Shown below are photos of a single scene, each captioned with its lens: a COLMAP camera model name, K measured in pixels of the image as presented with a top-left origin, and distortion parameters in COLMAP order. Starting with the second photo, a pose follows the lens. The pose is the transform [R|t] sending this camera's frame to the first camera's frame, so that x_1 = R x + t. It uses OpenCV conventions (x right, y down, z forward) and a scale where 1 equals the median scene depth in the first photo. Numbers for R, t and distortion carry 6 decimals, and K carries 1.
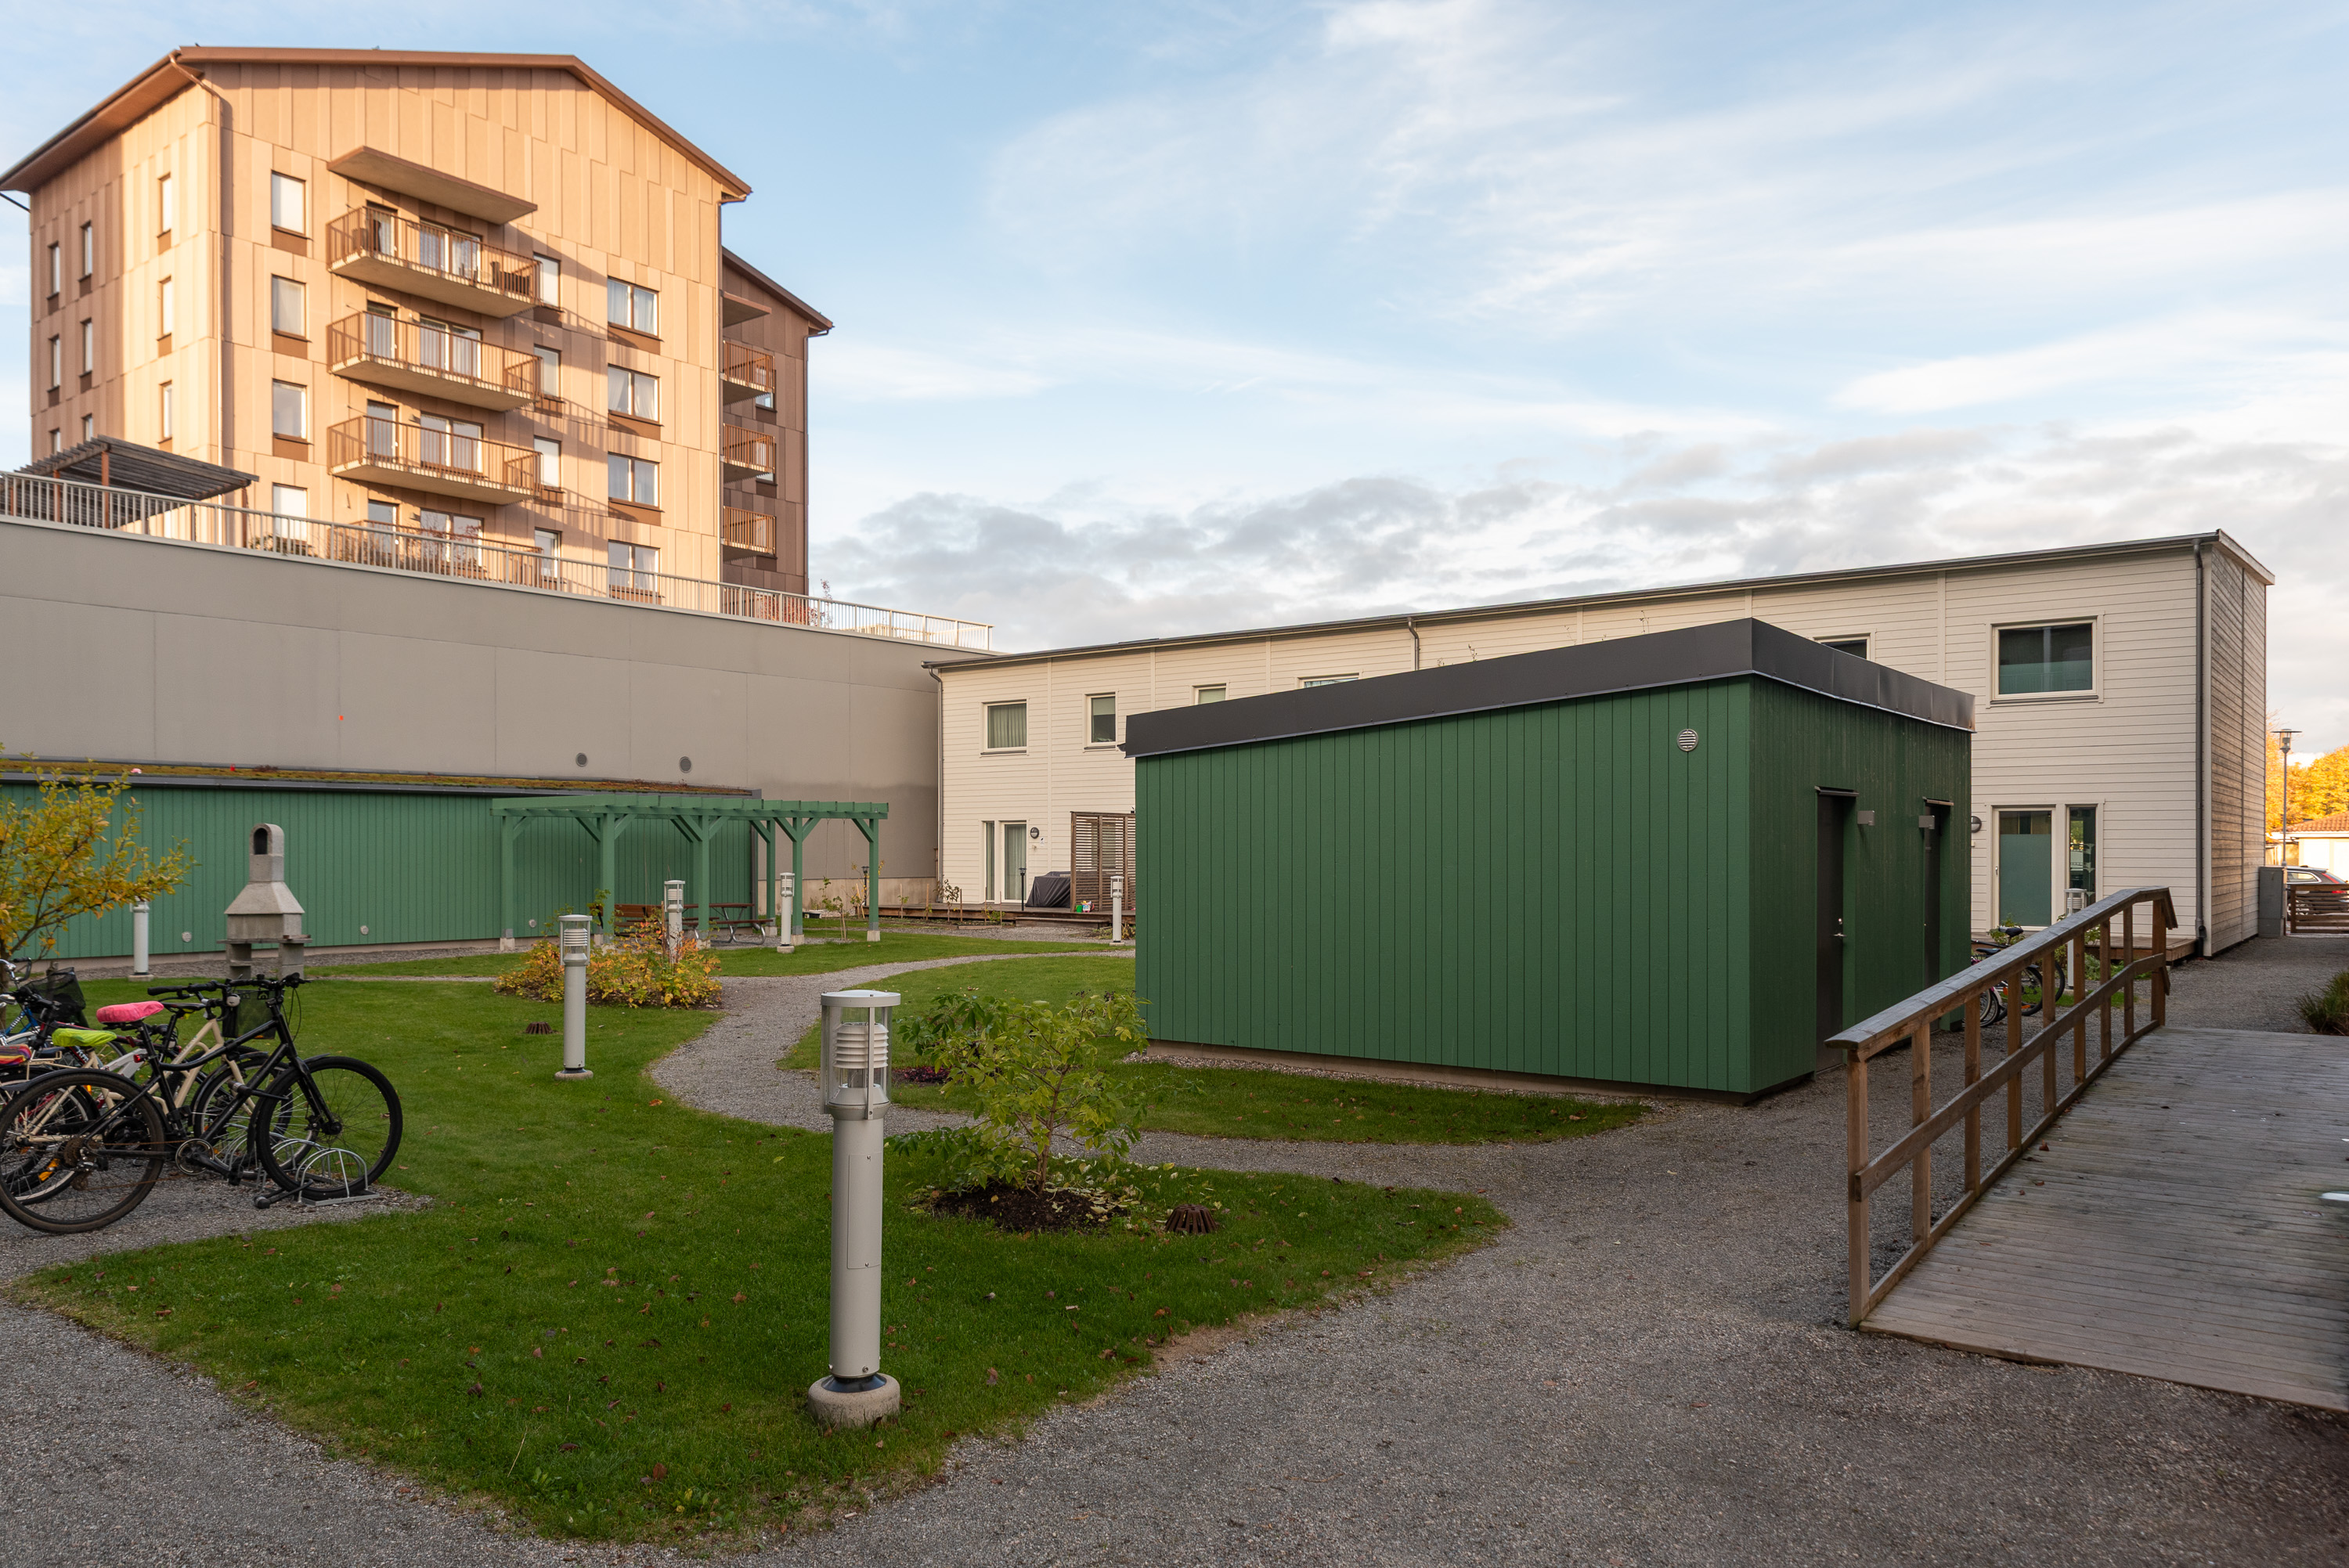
lens RADIAL K [[1654.0, 0, 1175.3], [0, 1654.0, 806.0], [0, 0, 1]] dist [0.039806, -0.006390]
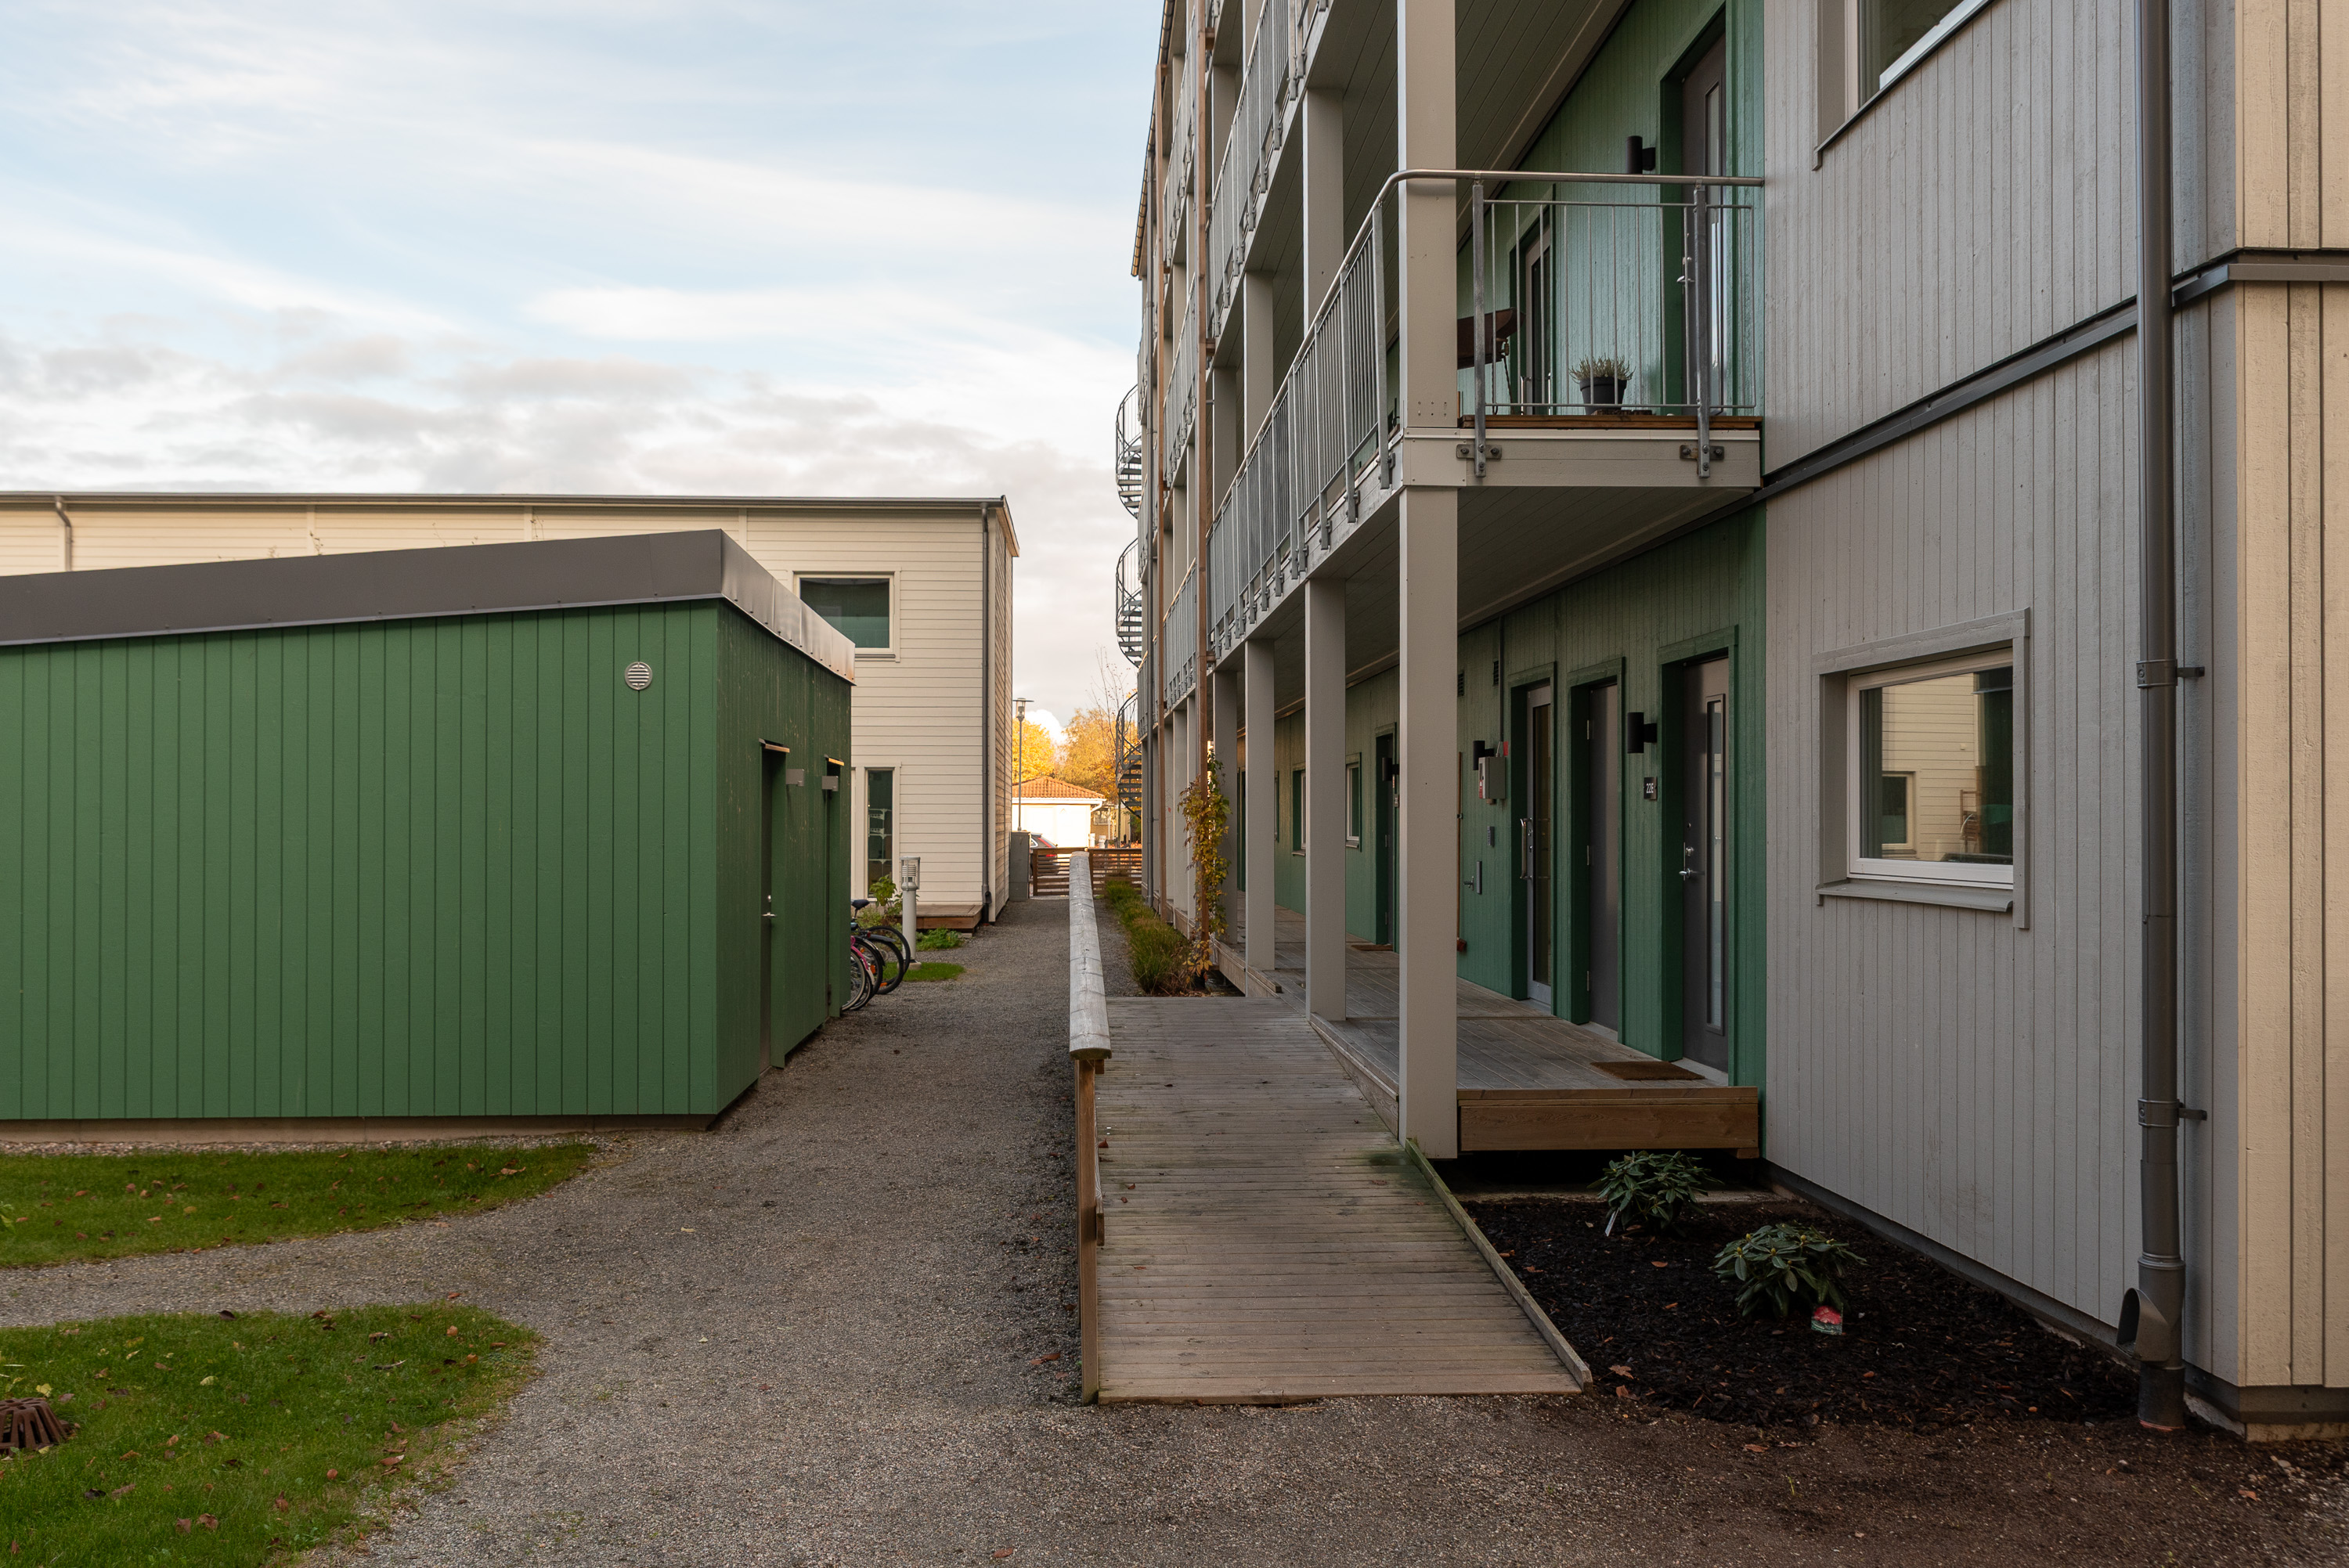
lens RADIAL K [[1911.3, 0, 1162.3], [0, 1911.3, 779.7], [0, 0, 1]] dist [0.001503, 0.005485]
pose [[0.764334, 0.011374, 0.644720, -0.084147], [-0.015840, 0.999874, 0.001140, 0.004561], [-0.644626, -0.011084, 0.764418, 0.135890]]
